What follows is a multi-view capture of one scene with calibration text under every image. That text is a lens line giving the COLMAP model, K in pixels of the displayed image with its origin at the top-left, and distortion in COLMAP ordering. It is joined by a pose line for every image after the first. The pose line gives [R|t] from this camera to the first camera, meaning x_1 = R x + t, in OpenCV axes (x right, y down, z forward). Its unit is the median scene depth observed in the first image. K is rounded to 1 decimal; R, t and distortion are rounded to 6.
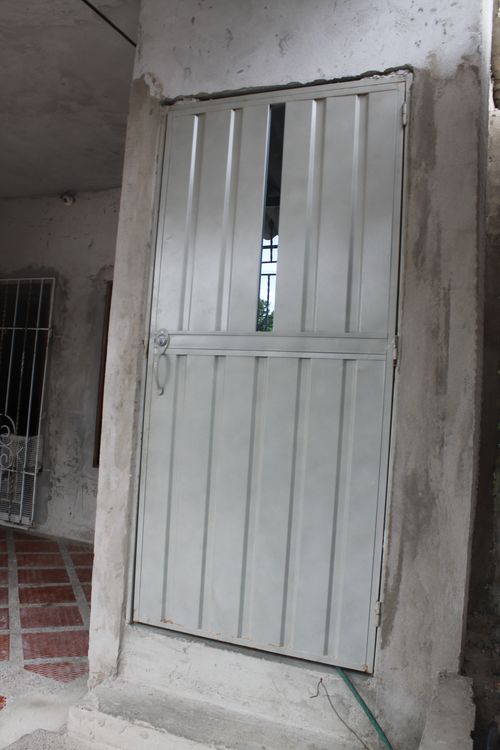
lens RADIAL K [[639.8, 0, 243.6], [0, 639.8, 372.6], [0, 0, 1]] dist [-0.167242, 0.152634]
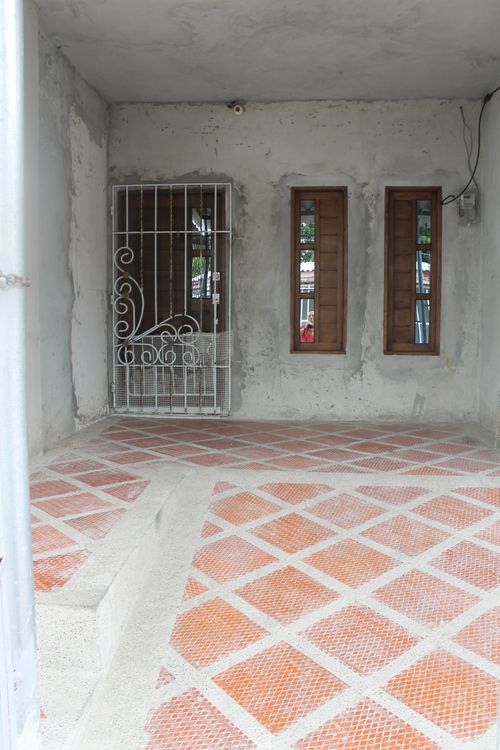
lens RADIAL K [[639.8, 0, 244.9], [0, 639.8, 375.3], [0, 0, 1]] dist [-0.167242, 0.152634]
pose [[0.943341, -0.088948, 0.319683, -0.671170], [0.043706, 0.988316, 0.146017, 0.016494], [-0.328935, -0.123772, 0.936206, -0.050598]]
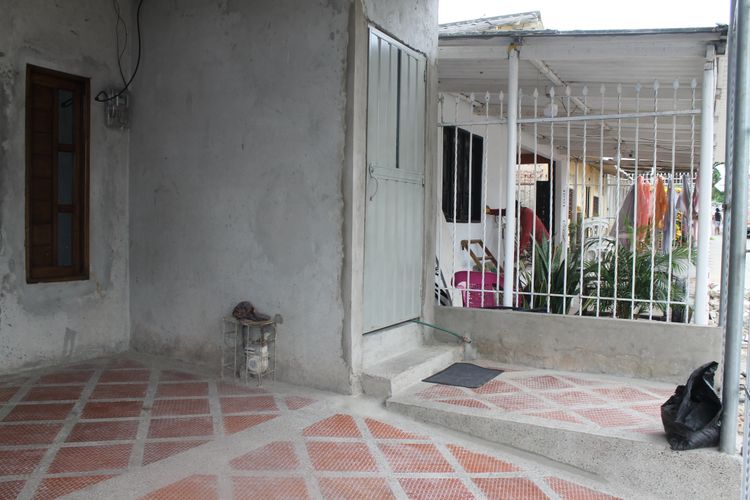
lens RADIAL K [[639.8, 0, 380.9], [0, 639.8, 253.3], [0, 0, 1]] dist [-0.167242, 0.152634]
pose [[0.079239, -0.110460, 0.990717, -0.858460], [-0.063294, 0.991279, 0.115585, -0.012309], [-0.994844, -0.071866, 0.071556, 0.383529]]
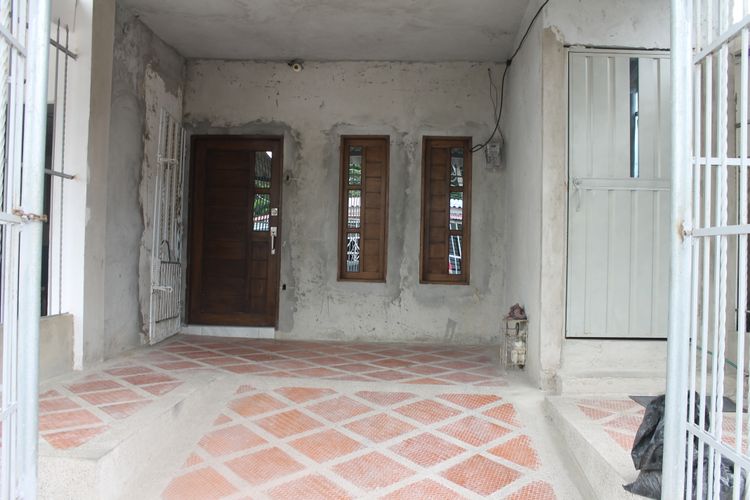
lens RADIAL K [[639.8, 0, 376.4], [0, 639.8, 249.3], [0, 0, 1]] dist [-0.167242, 0.152634]
pose [[0.934643, -0.040197, 0.353308, -0.605026], [0.021730, 0.998190, 0.056080, 0.013912], [-0.354923, -0.044738, 0.933825, -0.226650]]
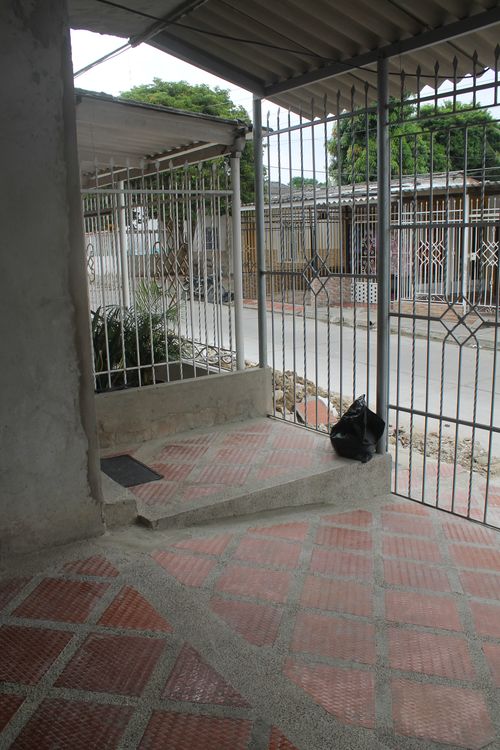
lens RADIAL K [[639.8, 0, 251.2], [0, 639.8, 374.4], [0, 0, 1]] dist [-0.167242, 0.152634]
pose [[-0.859229, -0.145686, 0.490408, -0.537881], [-0.059239, 0.980480, 0.187483, -0.039809], [-0.508149, 0.132040, -0.851087, 0.912830]]
